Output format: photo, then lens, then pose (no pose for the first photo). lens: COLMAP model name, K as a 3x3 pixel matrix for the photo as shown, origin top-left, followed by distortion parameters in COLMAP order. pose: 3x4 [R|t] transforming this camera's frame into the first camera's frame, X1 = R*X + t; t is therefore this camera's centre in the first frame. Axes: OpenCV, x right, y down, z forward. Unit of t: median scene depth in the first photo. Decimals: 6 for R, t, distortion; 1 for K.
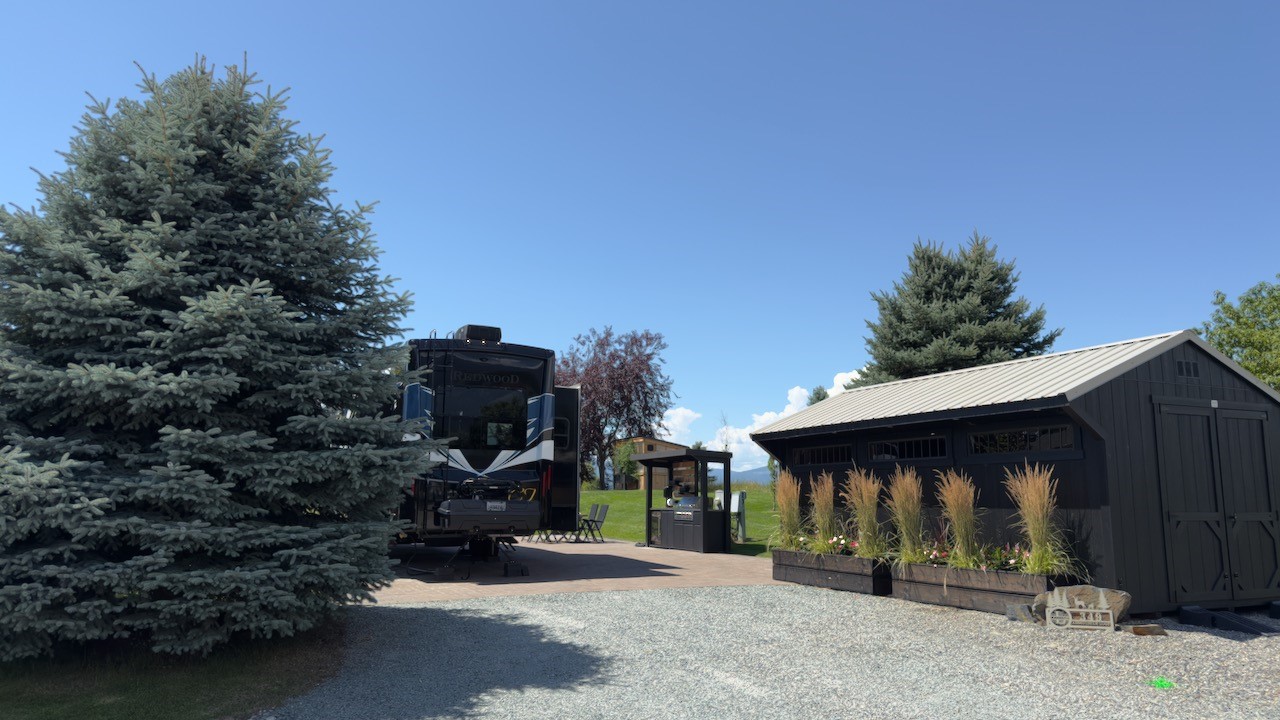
lens RADIAL K [[916.1, 0, 613.0], [0, 916.1, 358.3], [0, 0, 1]] dist [0.029897, -0.063531]
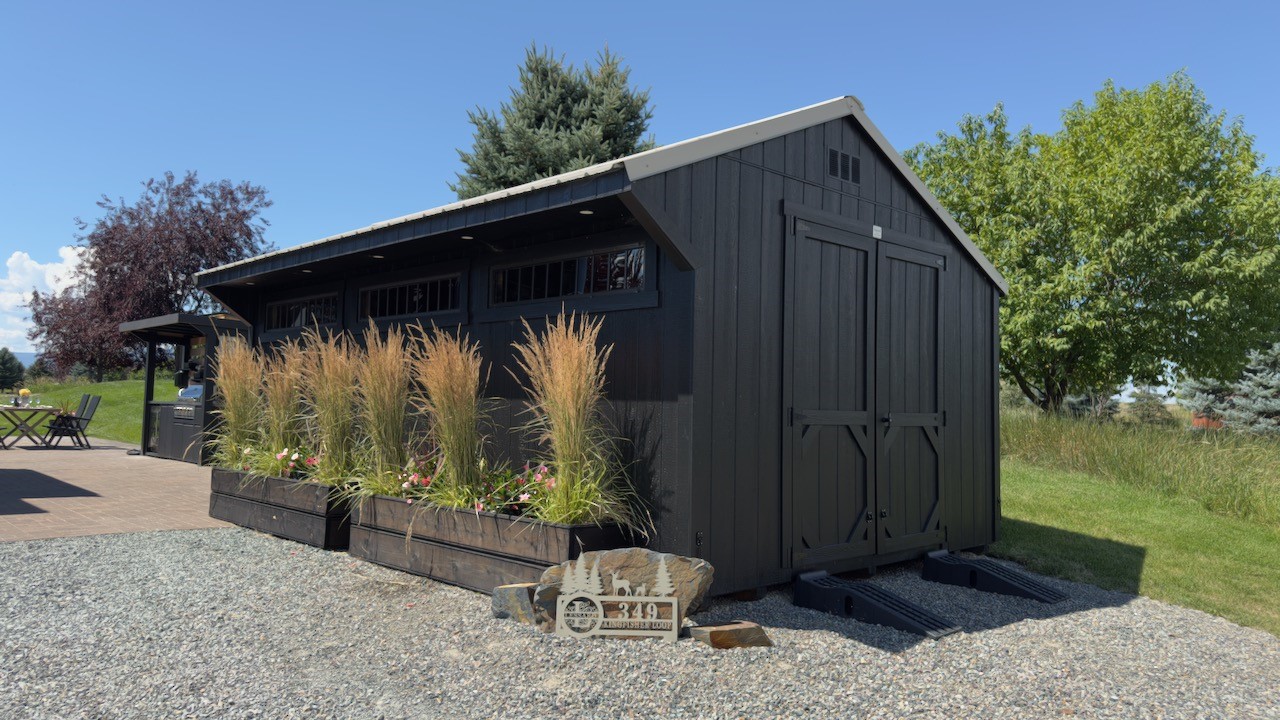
lens RADIAL K [[916.1, 0, 642.5], [0, 916.1, 364.8], [0, 0, 1]] dist [0.029897, -0.063531]
pose [[0.931914, 0.030107, 0.361428, 0.301075], [-0.071452, 0.992258, 0.101577, 0.085954], [-0.355572, -0.120485, 0.926850, 0.491237]]
